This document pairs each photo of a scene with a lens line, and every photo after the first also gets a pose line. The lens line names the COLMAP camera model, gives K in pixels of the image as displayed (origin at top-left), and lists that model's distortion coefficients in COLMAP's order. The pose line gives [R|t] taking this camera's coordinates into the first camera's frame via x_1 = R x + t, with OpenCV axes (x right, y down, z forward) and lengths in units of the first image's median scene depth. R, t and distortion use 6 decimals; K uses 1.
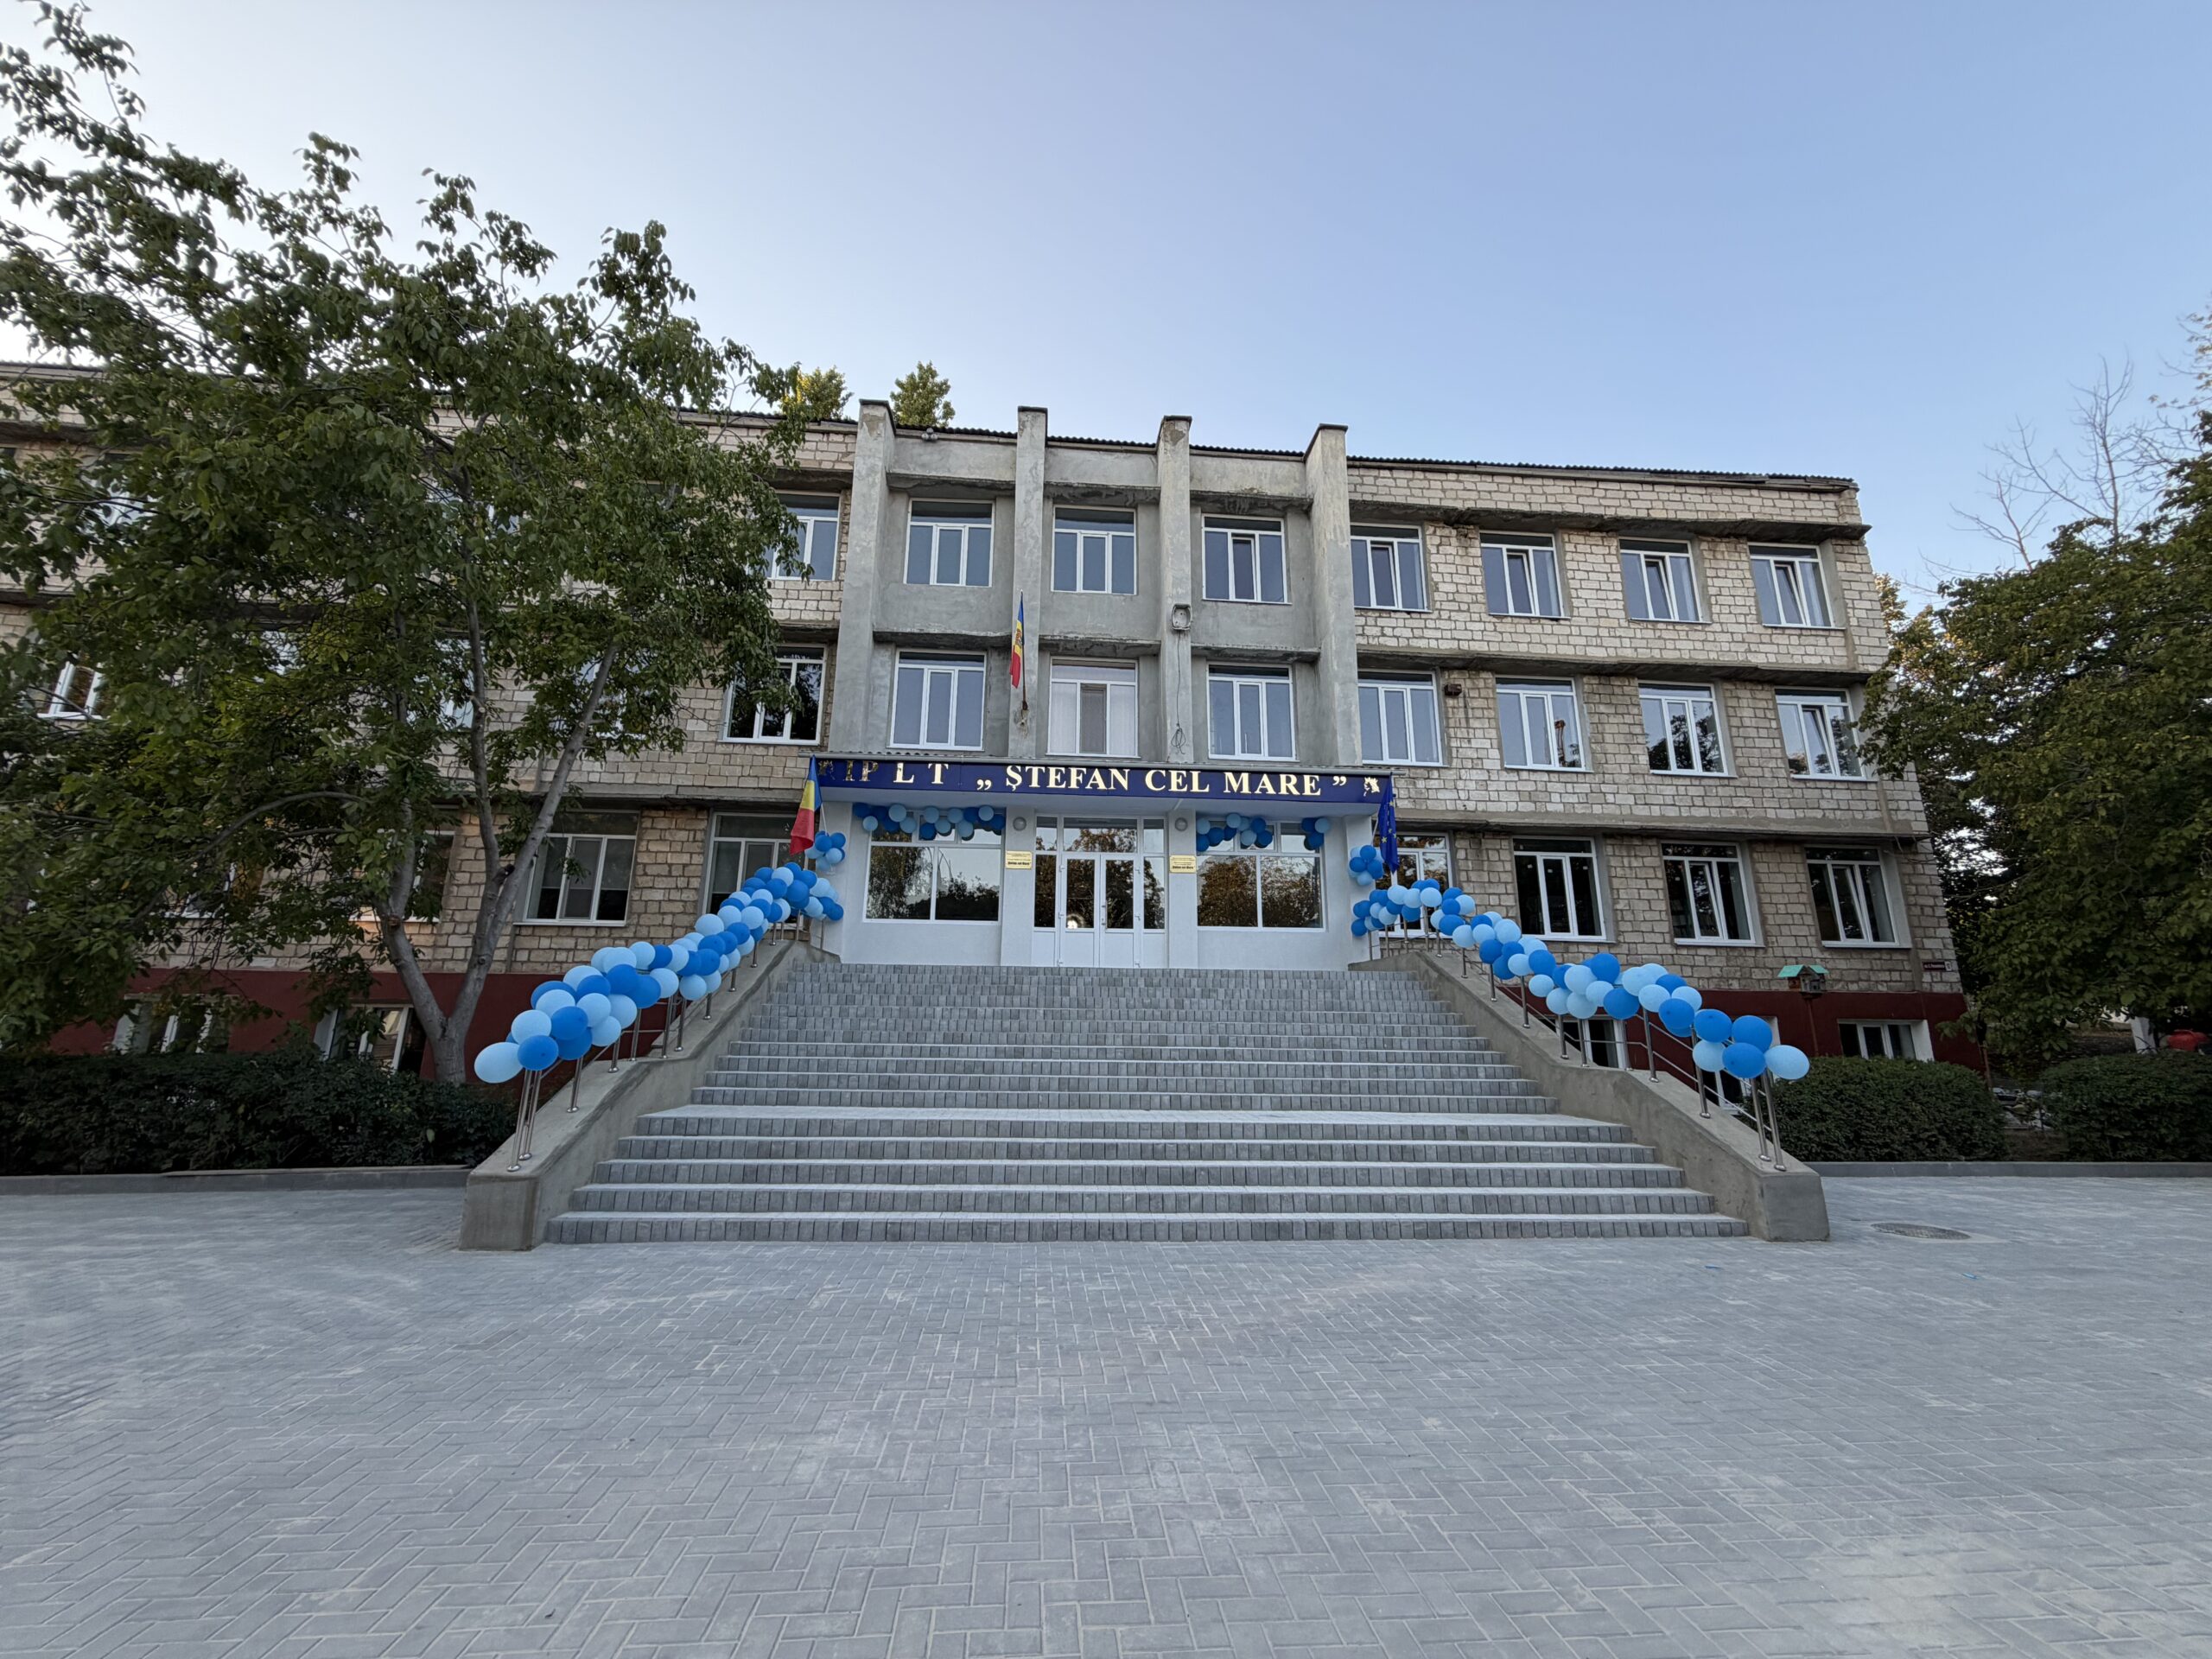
lens RADIAL K [[873.7, 0, 1104.7], [0, 873.7, 820.1], [0, 0, 1]] dist [0.007496, 0.000041]
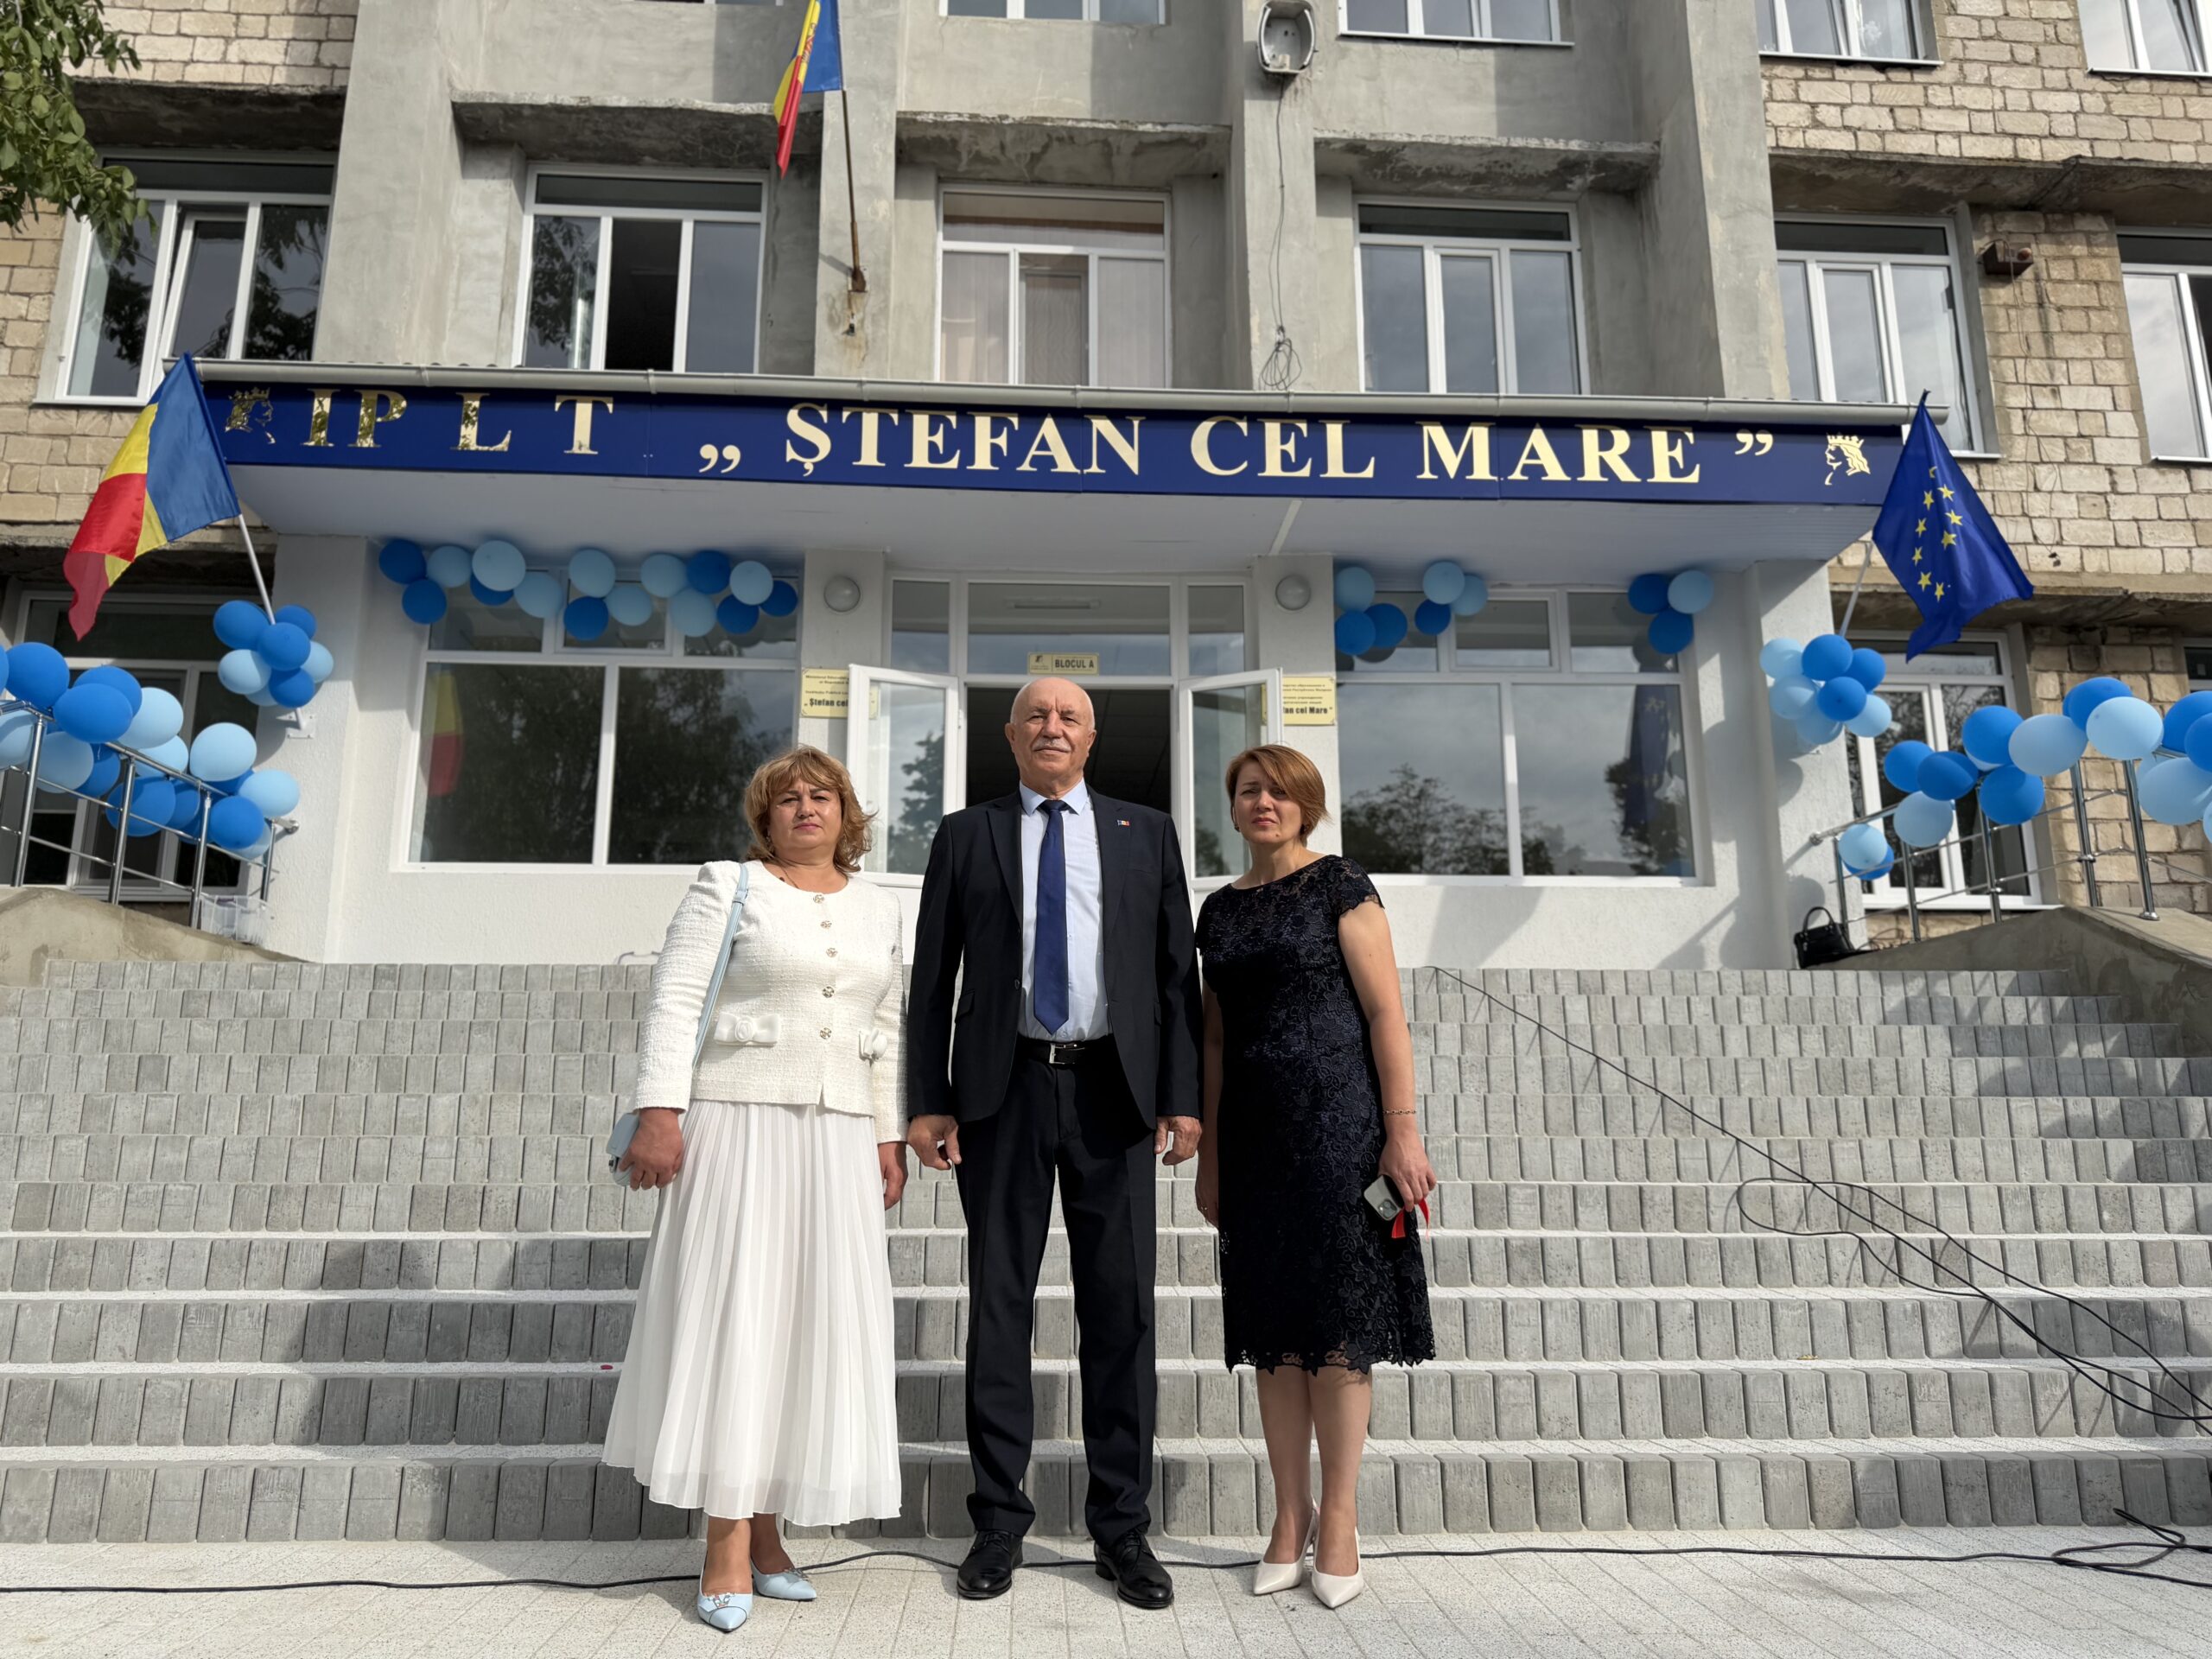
lens RADIAL K [[1553.2, 0, 1102.4], [0, 1553.2, 836.4], [0, 0, 1]] dist [0.052735, -0.057319]
pose [[0.999751, -0.014162, -0.017235, 0.018523], [0.014670, 0.999451, 0.029717, 0.082825], [0.016804, -0.029963, 0.999410, 0.348797]]
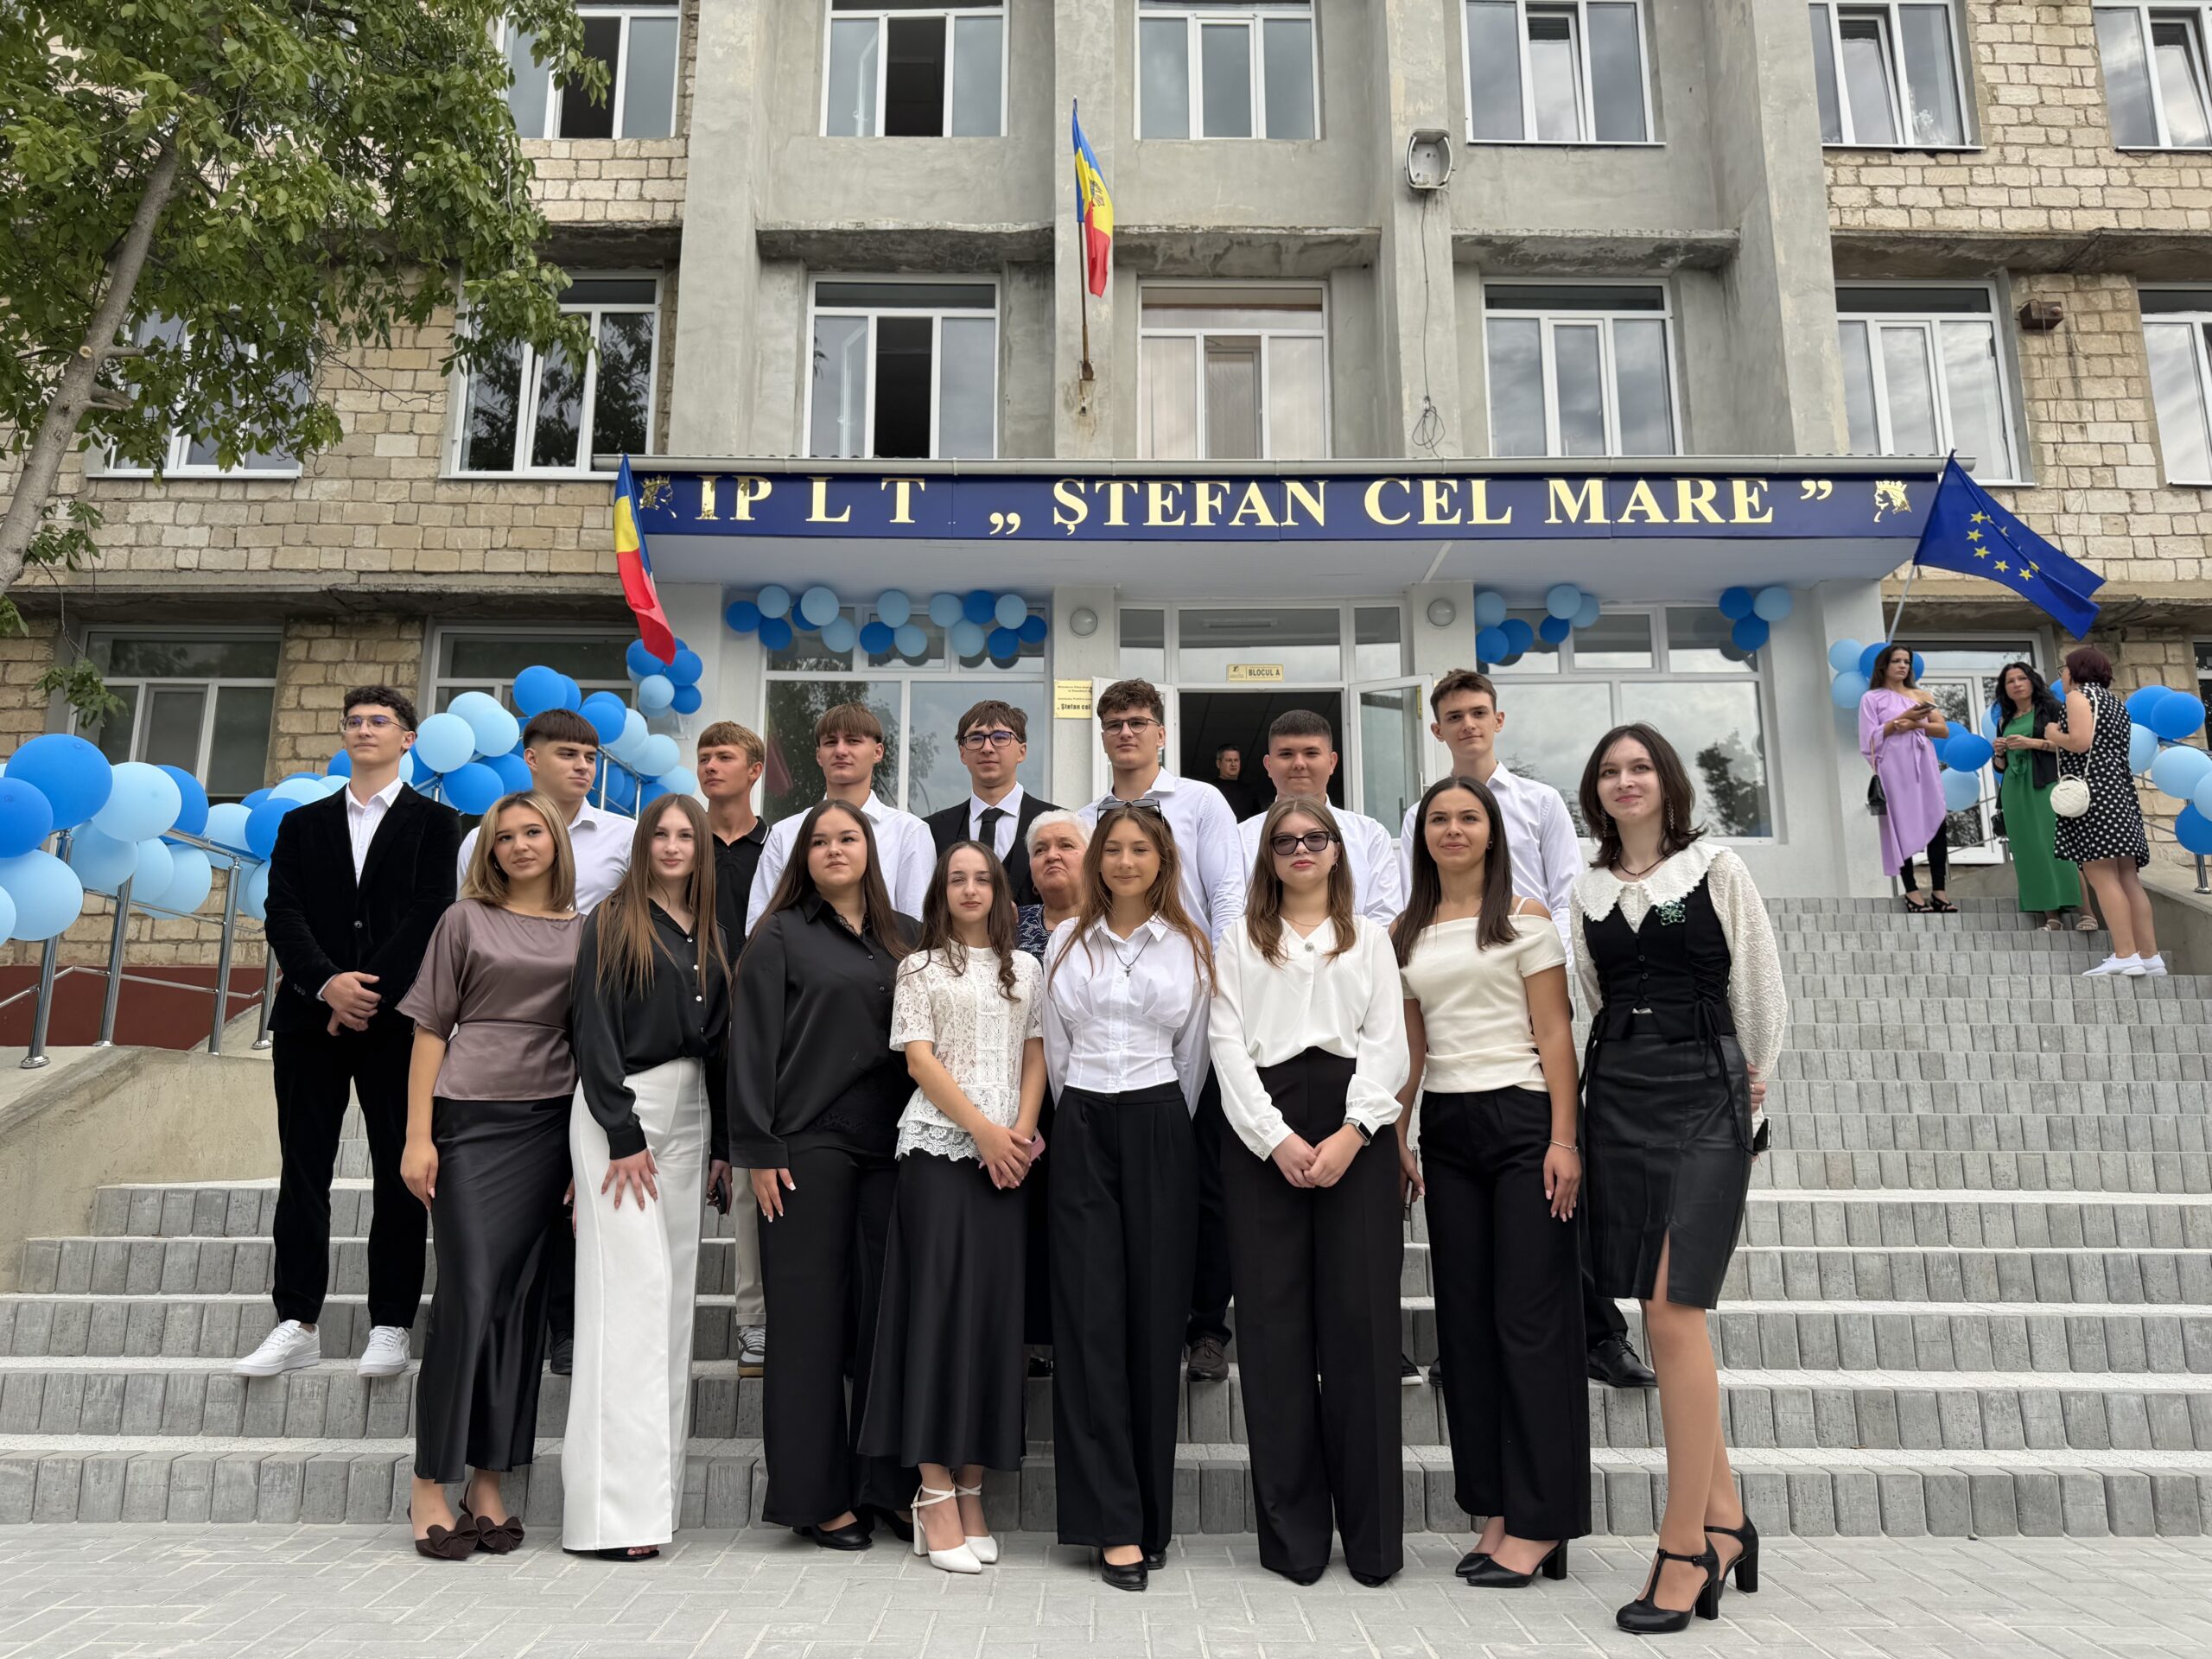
lens RADIAL K [[1553.2, 0, 1102.4], [0, 1553.2, 836.4], [0, 0, 1]] dist [0.052735, -0.057319]
pose [[0.997357, -0.023114, -0.068887, -0.033172], [0.025407, 0.999146, 0.032595, 0.087126], [0.068075, -0.034259, 0.997092, 0.181425]]
